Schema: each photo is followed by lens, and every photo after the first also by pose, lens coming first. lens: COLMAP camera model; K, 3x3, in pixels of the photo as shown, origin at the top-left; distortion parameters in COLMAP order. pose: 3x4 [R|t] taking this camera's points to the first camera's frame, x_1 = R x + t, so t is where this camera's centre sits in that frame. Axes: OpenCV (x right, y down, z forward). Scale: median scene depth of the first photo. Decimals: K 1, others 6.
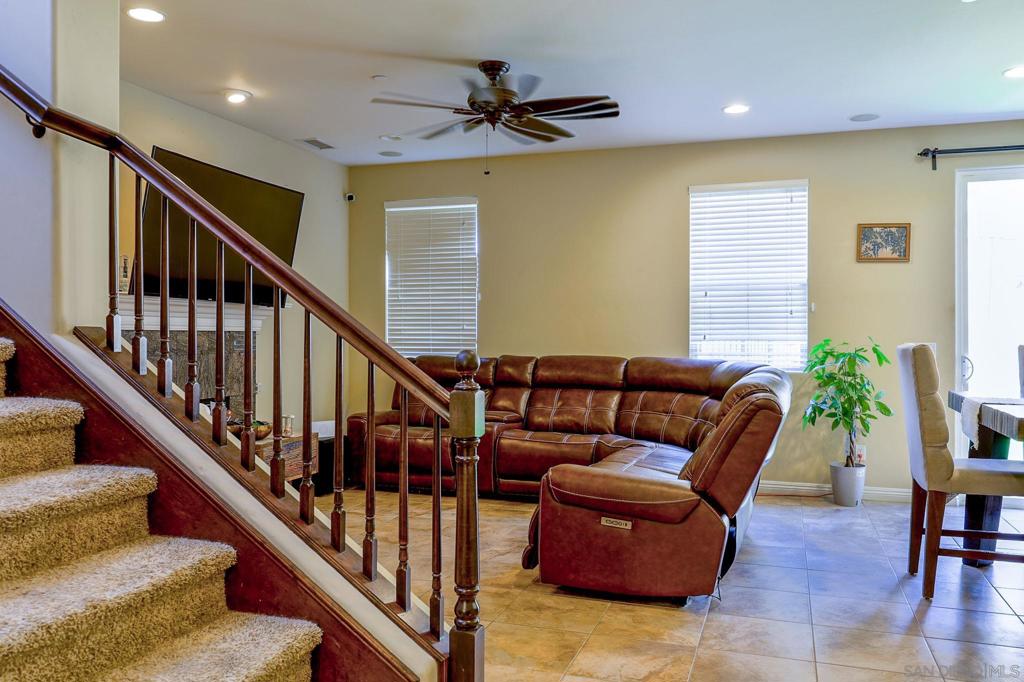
lens RADIAL K [[833.0, 0, 513.8], [0, 833.0, 335.3], [0, 0, 1]] dist [0.015737, 0.018172]
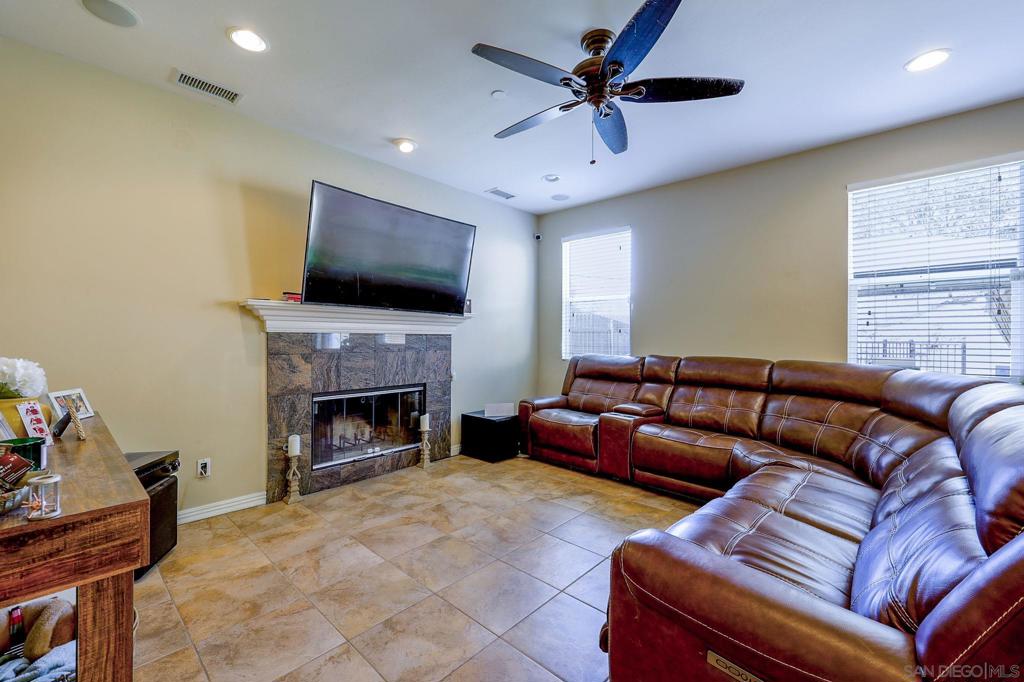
lens RADIAL K [[420.5, 0, 512.1], [0, 420.5, 338.0], [0, 0, 1]] dist [0.002705, -0.000495]
pose [[0.909812, 0.004048, -0.415001, 0.090233], [-0.004611, 0.999989, -0.000353, 0.001403], [0.414995, 0.002235, 0.909821, 0.602358]]
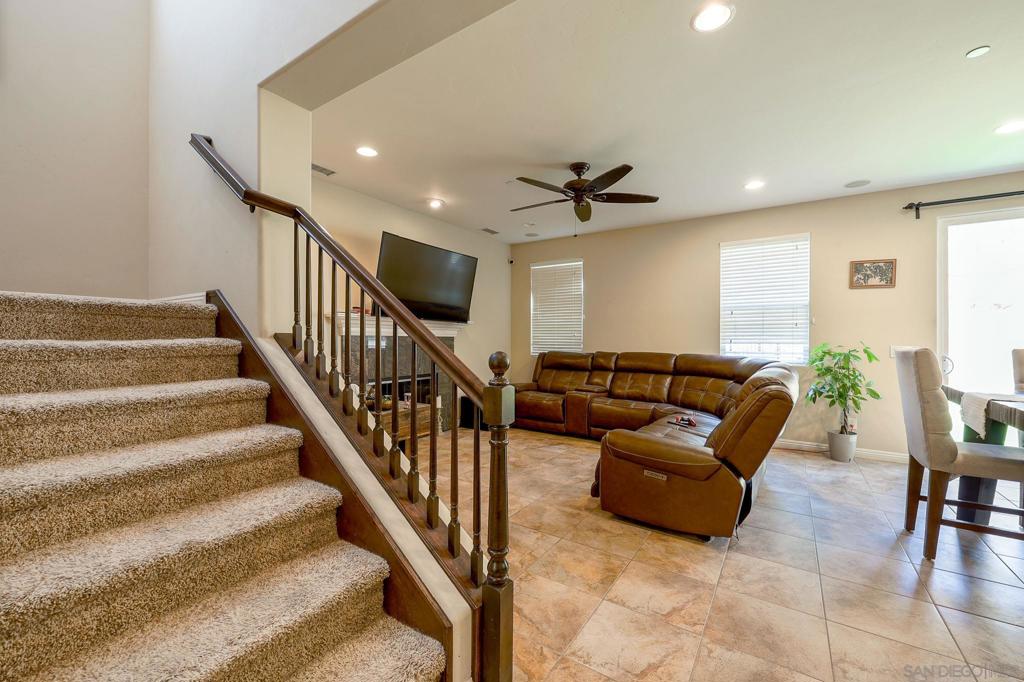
lens RADIAL K [[420.5, 0, 506.9], [0, 420.5, 339.4], [0, 0, 1]] dist [0.002705, -0.000495]
pose [[0.962792, 0.003562, -0.270219, 0.064346], [-0.003499, 0.999994, 0.000713, -0.000414], [0.270219, 0.000259, 0.962799, 0.226418]]
